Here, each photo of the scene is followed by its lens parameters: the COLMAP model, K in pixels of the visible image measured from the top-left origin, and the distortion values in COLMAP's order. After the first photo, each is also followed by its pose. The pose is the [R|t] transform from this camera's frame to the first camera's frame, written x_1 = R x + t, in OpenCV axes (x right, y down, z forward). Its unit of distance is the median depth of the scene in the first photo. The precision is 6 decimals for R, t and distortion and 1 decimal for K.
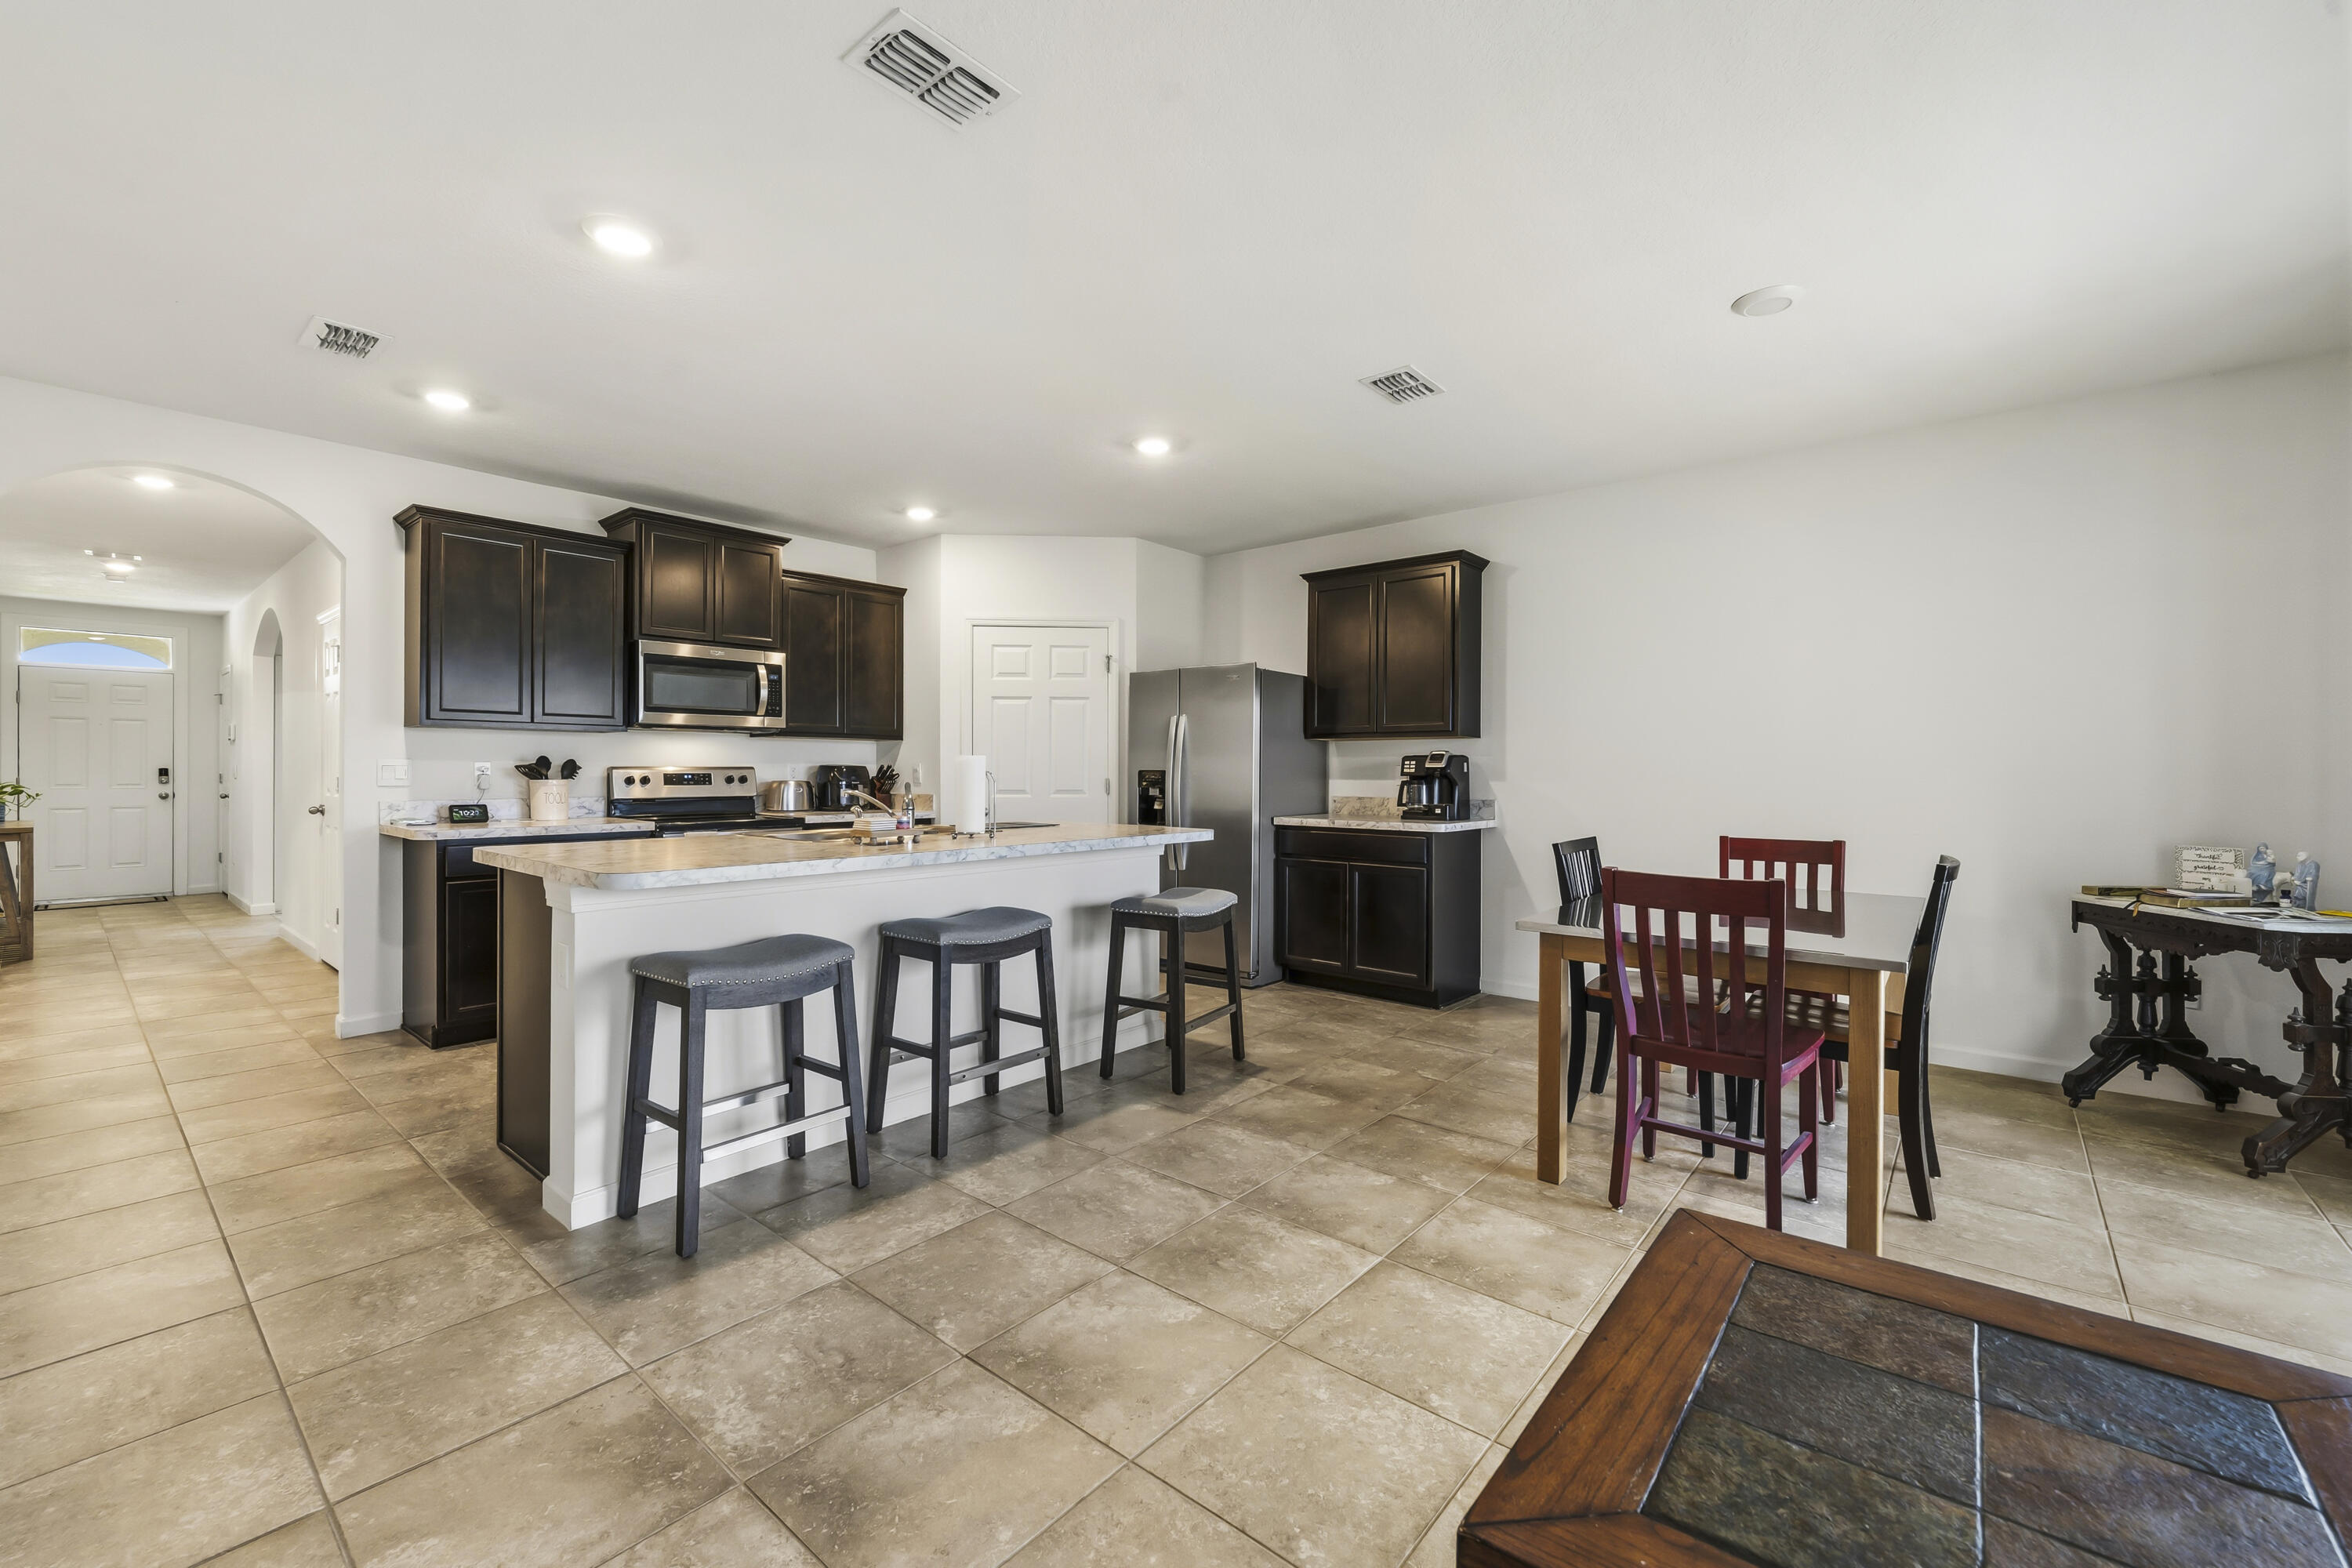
lens RADIAL K [[960.3, 0, 1170.3], [0, 960.3, 771.2], [0, 0, 1]] dist [0.000054, -0.000174]
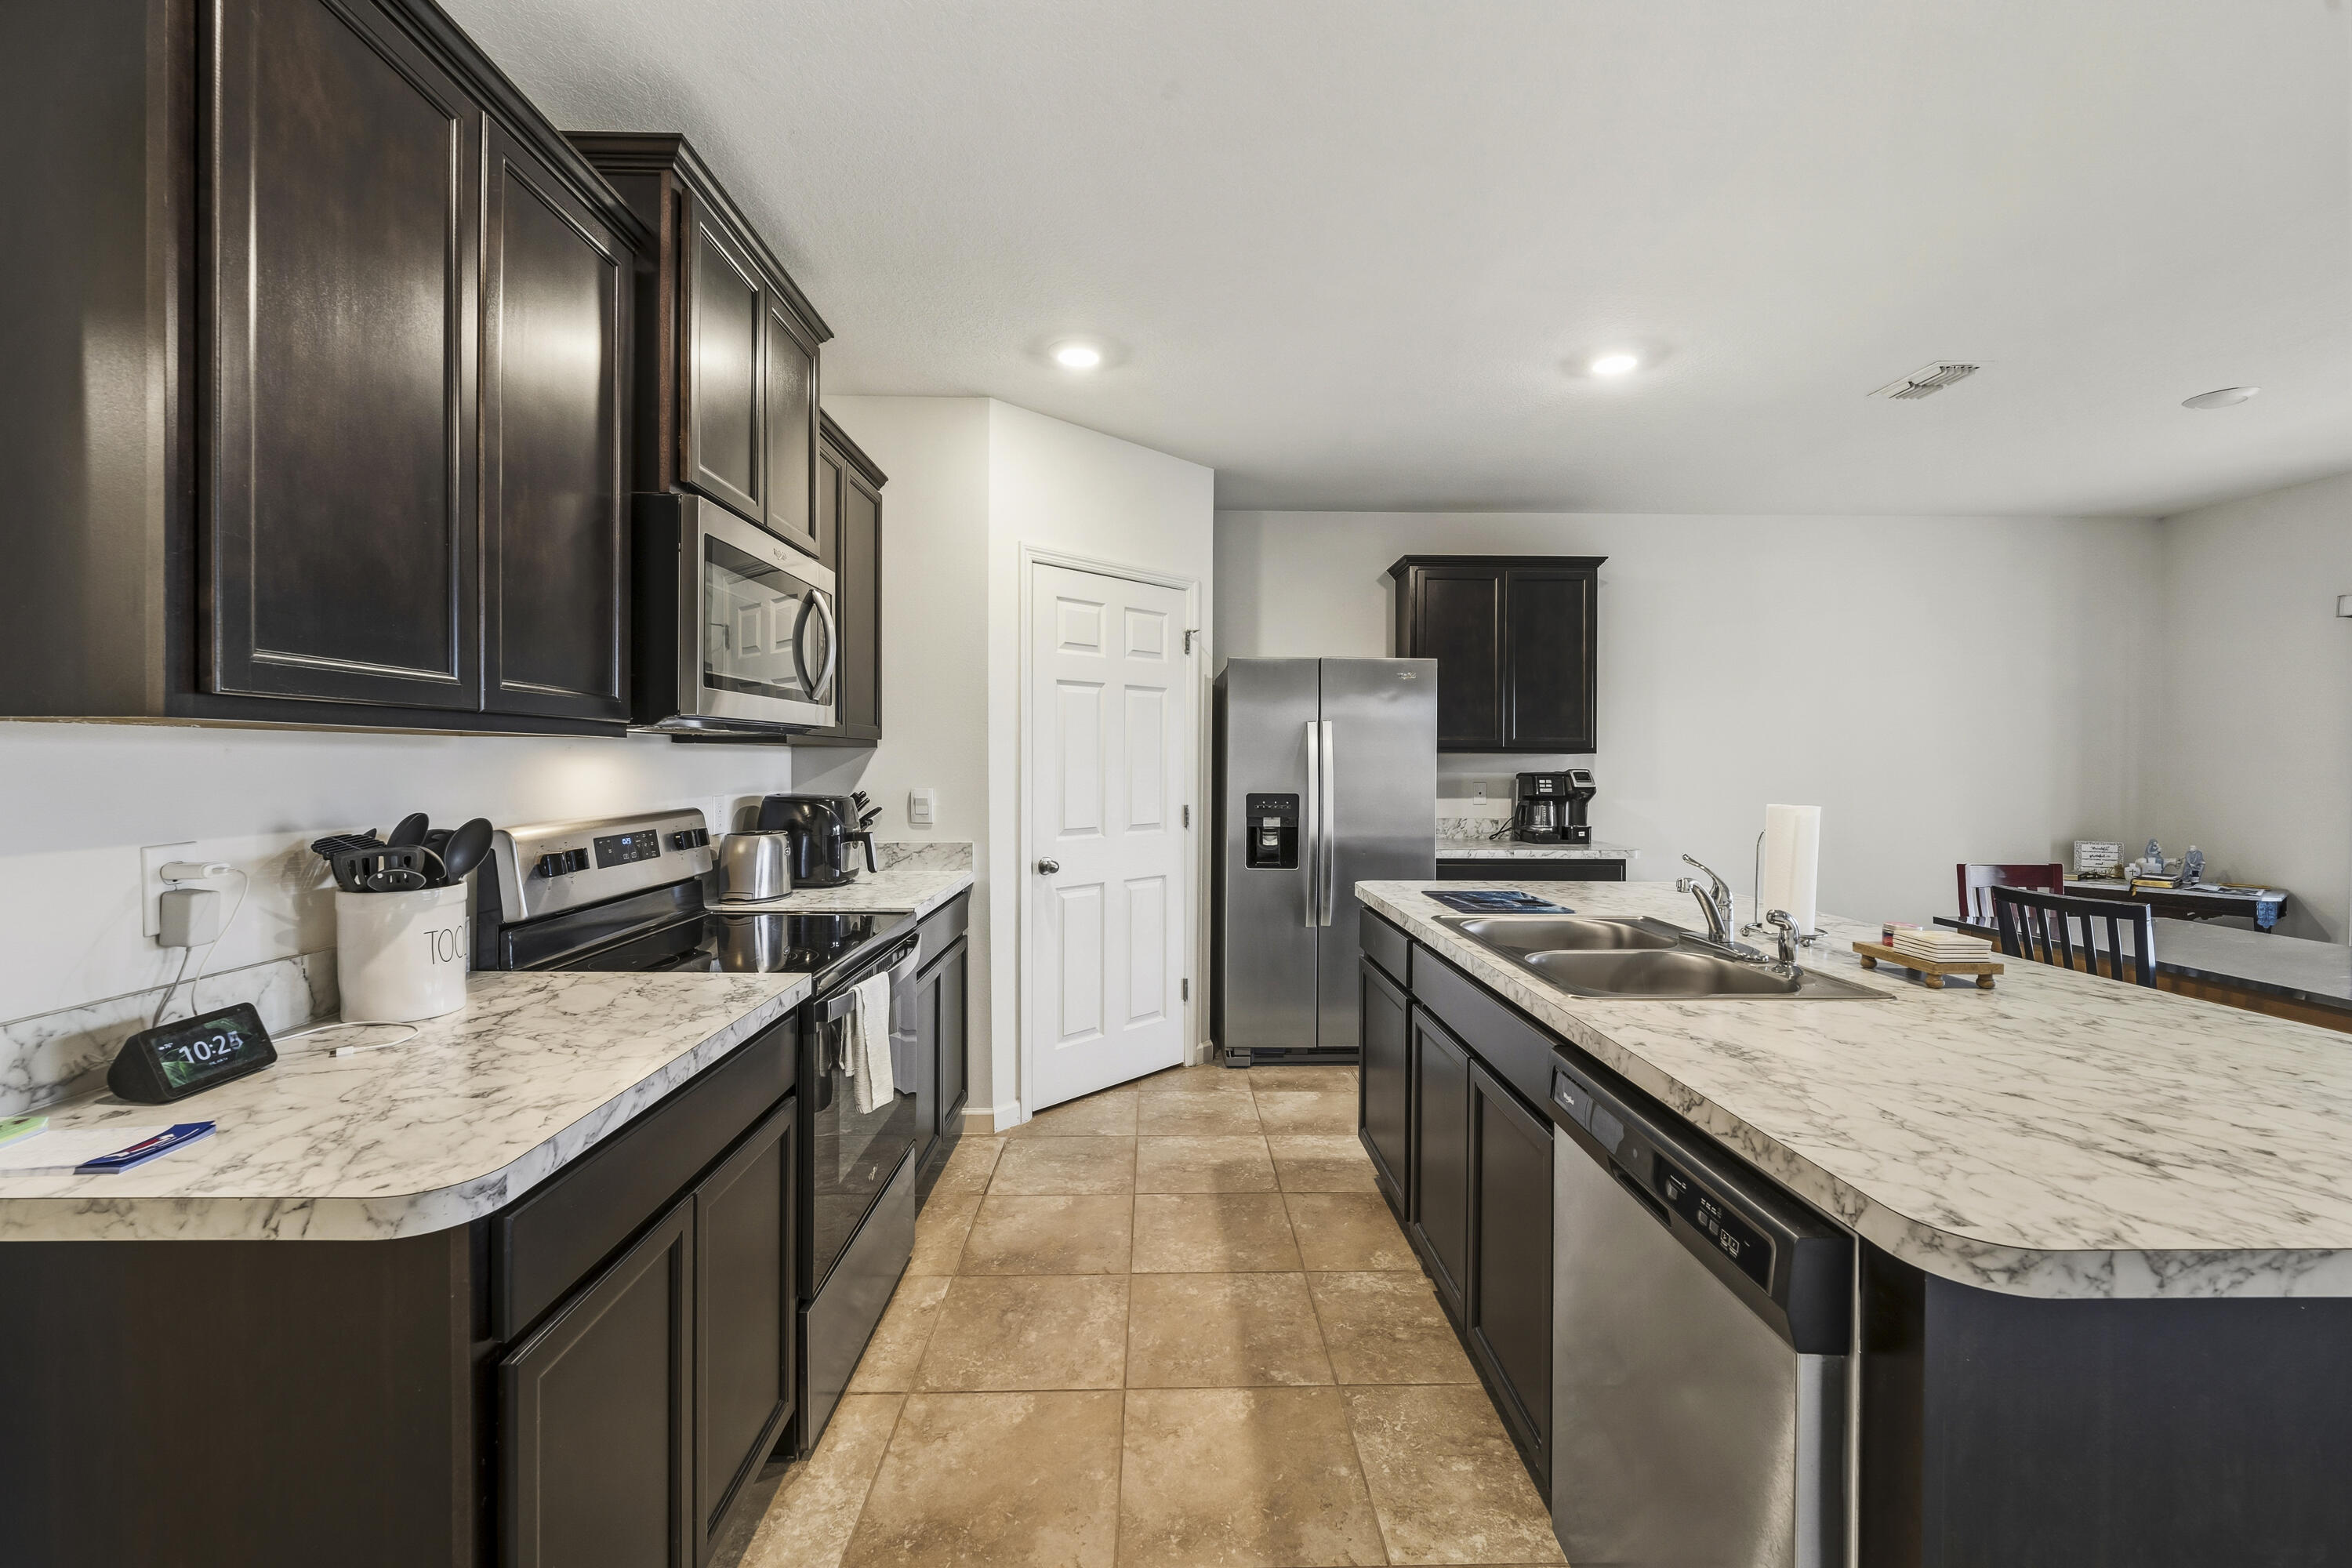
lens RADIAL K [[960.3, 0, 1170.3], [0, 960.3, 771.2], [0, 0, 1]] dist [0.000054, -0.000174]
pose [[0.756378, -0.009131, 0.654071, -0.606280], [-0.000421, 0.999896, 0.014446, -0.031420], [-0.654135, -0.011202, 0.756295, 0.541331]]
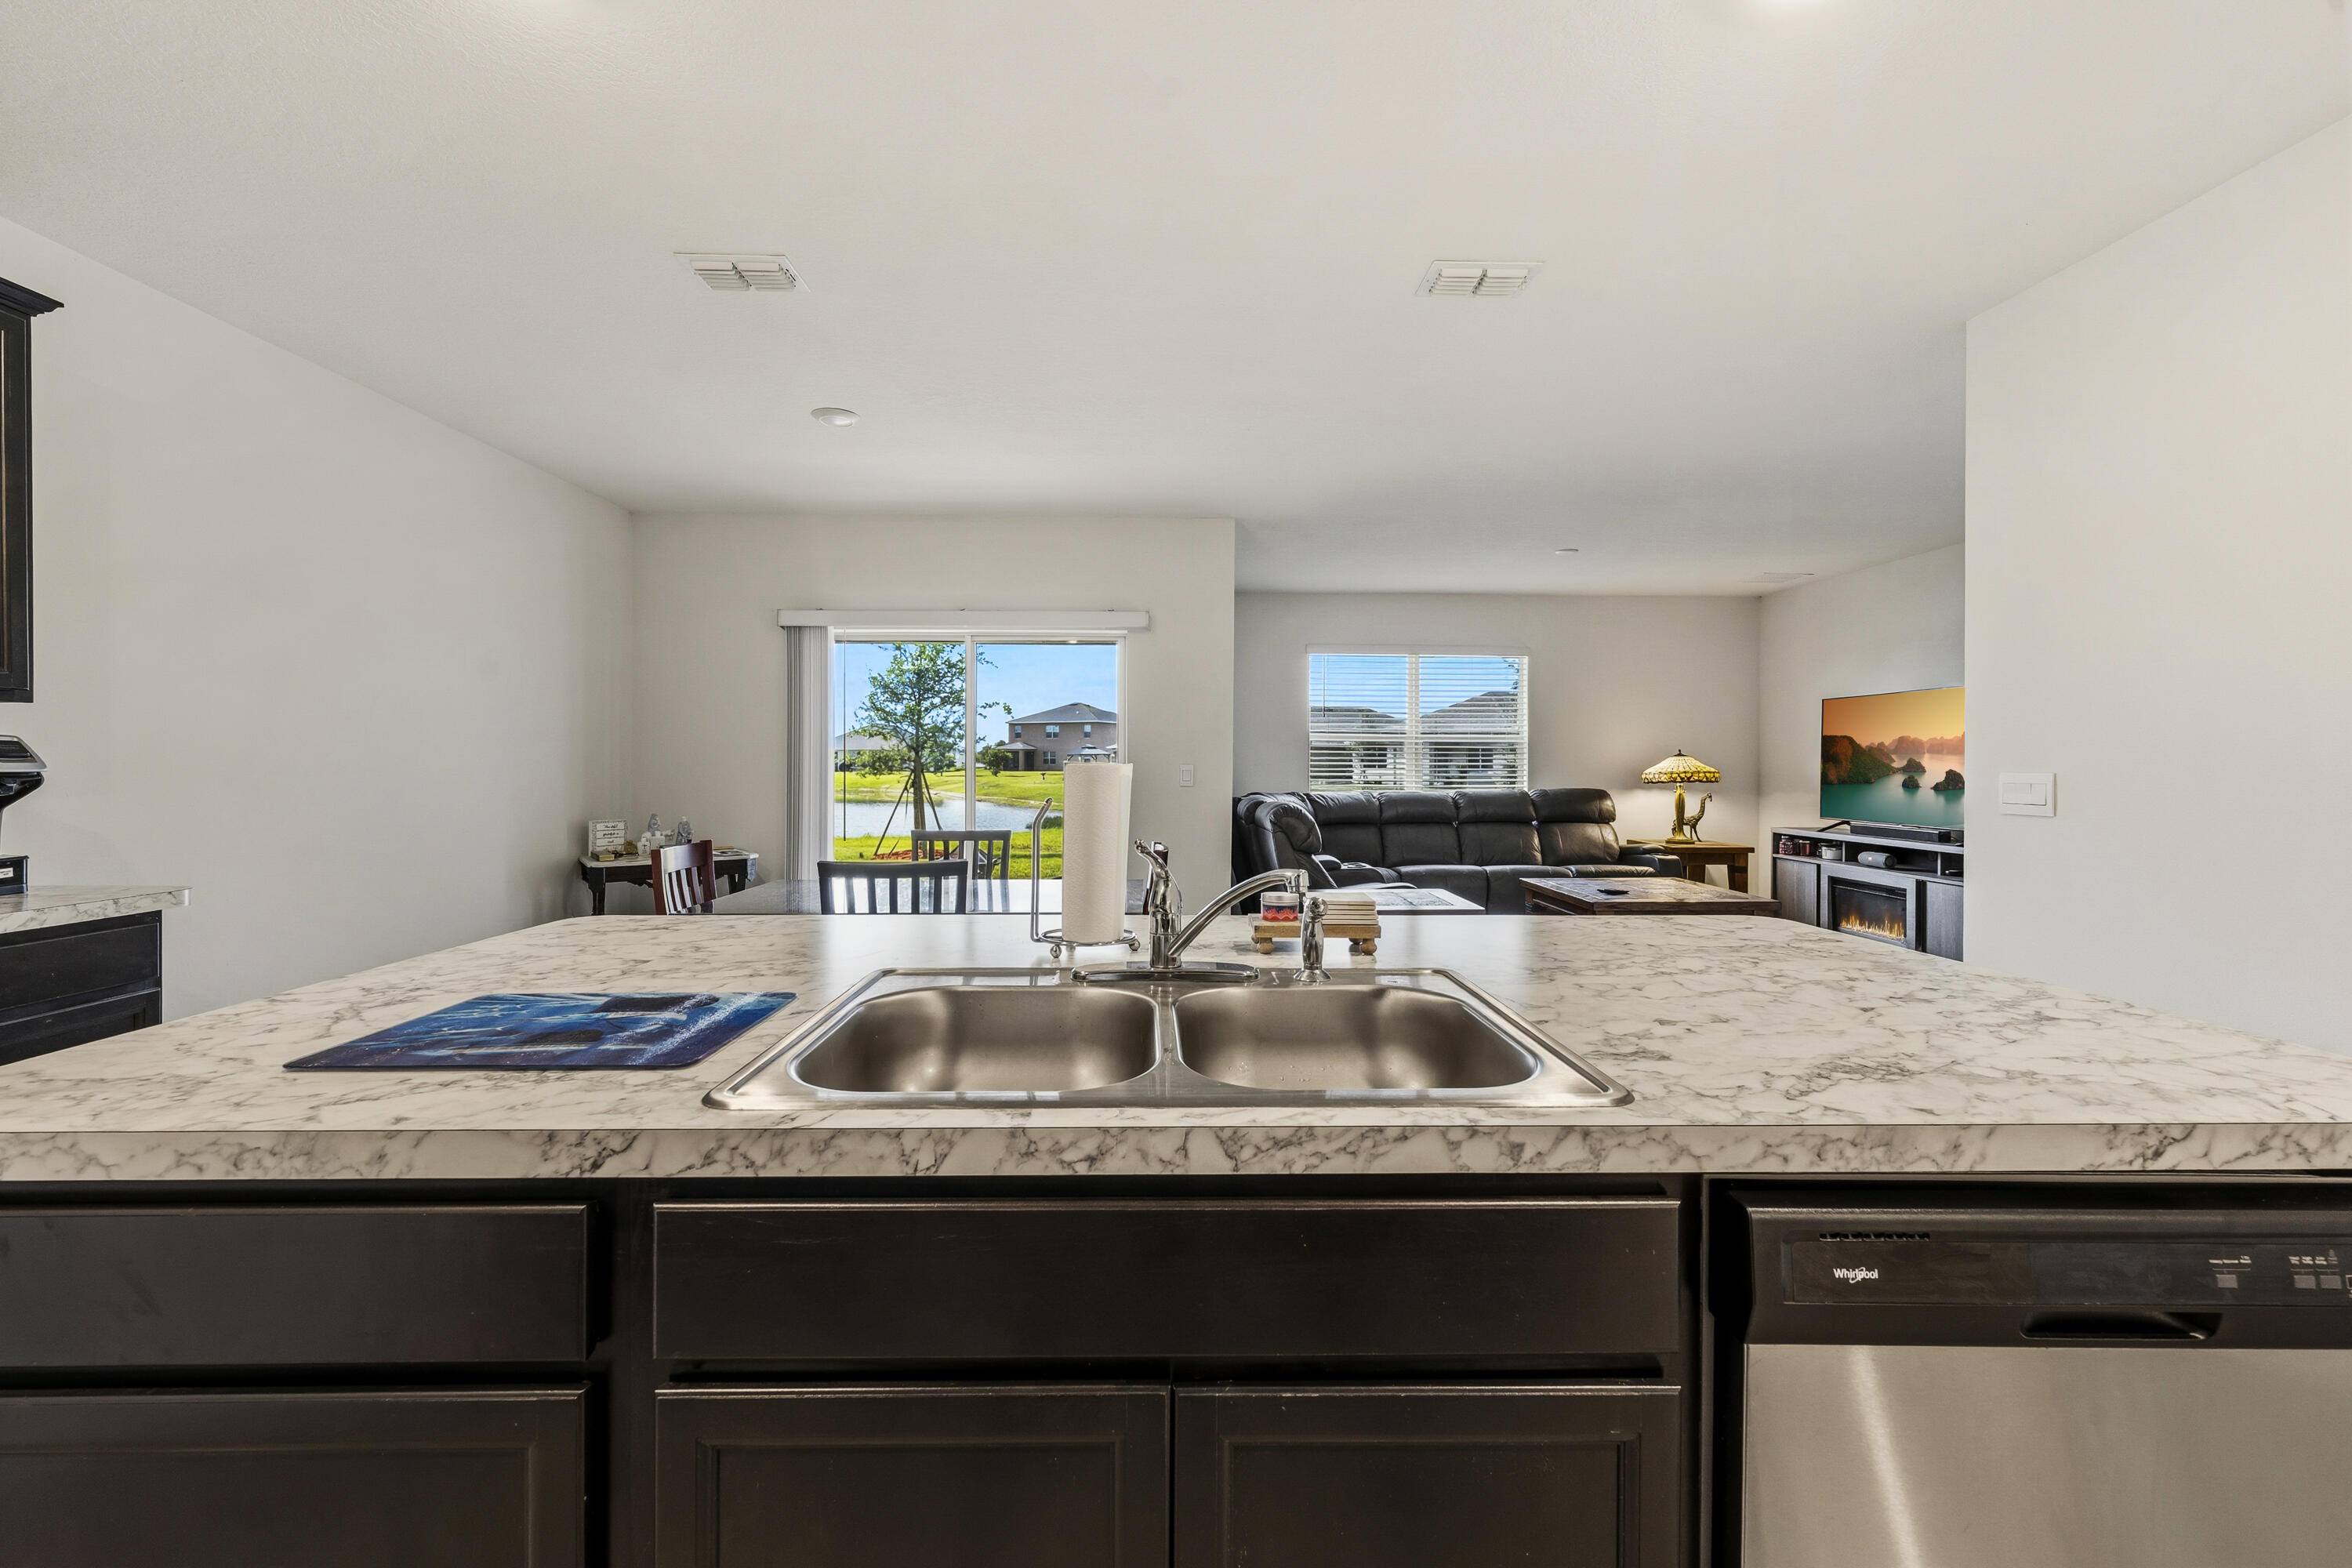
lens RADIAL K [[960.3, 0, 1170.3], [0, 960.3, 771.2], [0, 0, 1]] dist [0.000054, -0.000174]
pose [[-0.652248, -0.013553, 0.757884, -0.368727], [-0.004541, 0.999892, 0.013973, -0.011907], [-0.757992, 0.005672, -0.652239, 0.871236]]
